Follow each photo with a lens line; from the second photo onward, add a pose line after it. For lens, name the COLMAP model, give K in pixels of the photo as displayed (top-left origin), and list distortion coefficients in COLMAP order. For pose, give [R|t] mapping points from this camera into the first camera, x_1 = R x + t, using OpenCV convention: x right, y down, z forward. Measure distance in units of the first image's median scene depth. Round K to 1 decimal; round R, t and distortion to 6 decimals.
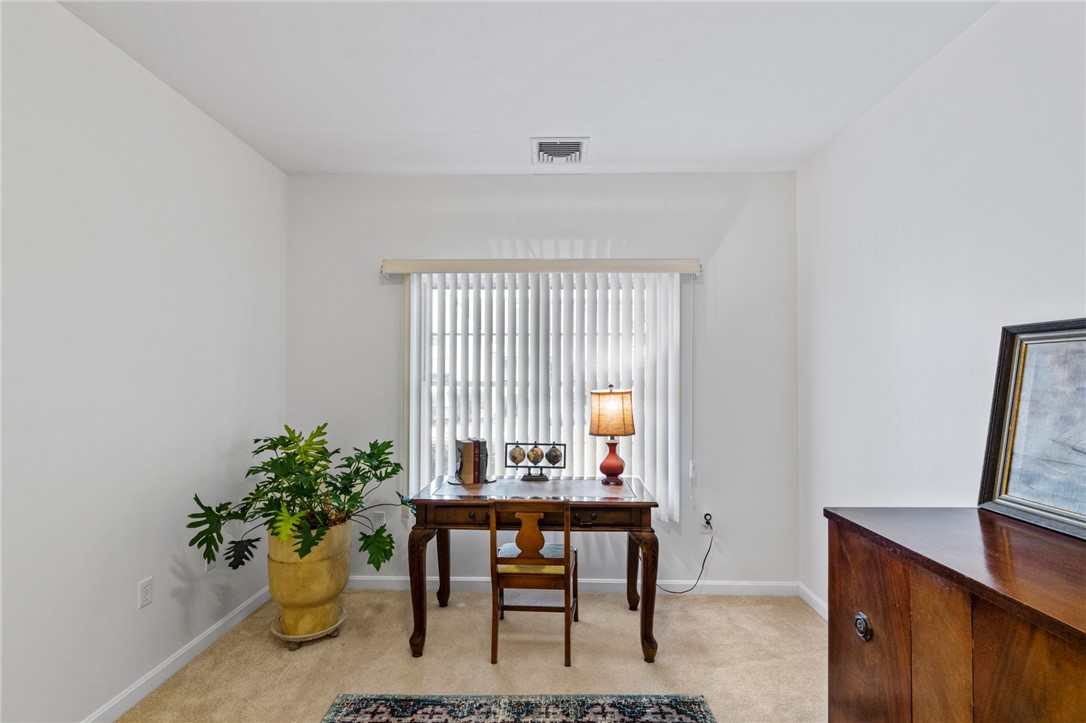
lens RADIAL K [[489.0, 0, 542.8], [0, 489.0, 367.9], [0, 0, 1]] dist [-0.012488, 0.005435]
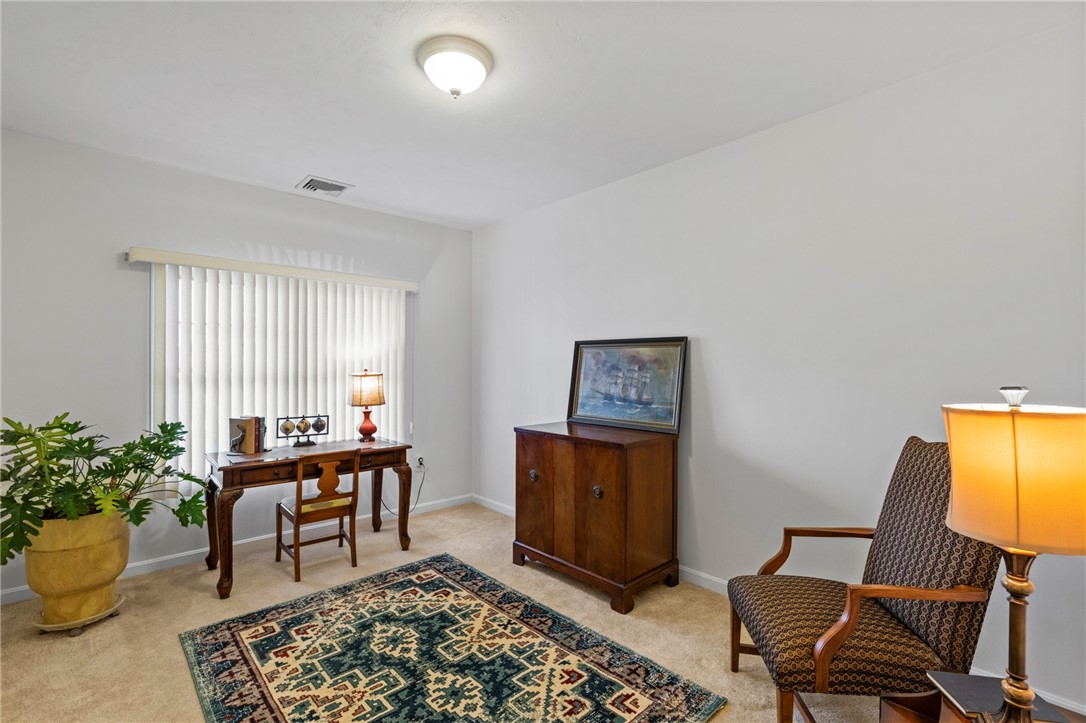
lens RADIAL K [[491.1, 0, 541.4], [0, 491.1, 362.2], [0, 0, 1]] dist [-0.006278, 0.000401]
pose [[0.726245, 0.000715, 0.687435, -0.548705], [-0.010152, 0.999902, 0.009684, -0.004449], [-0.687361, -0.014012, 0.726181, -0.413812]]
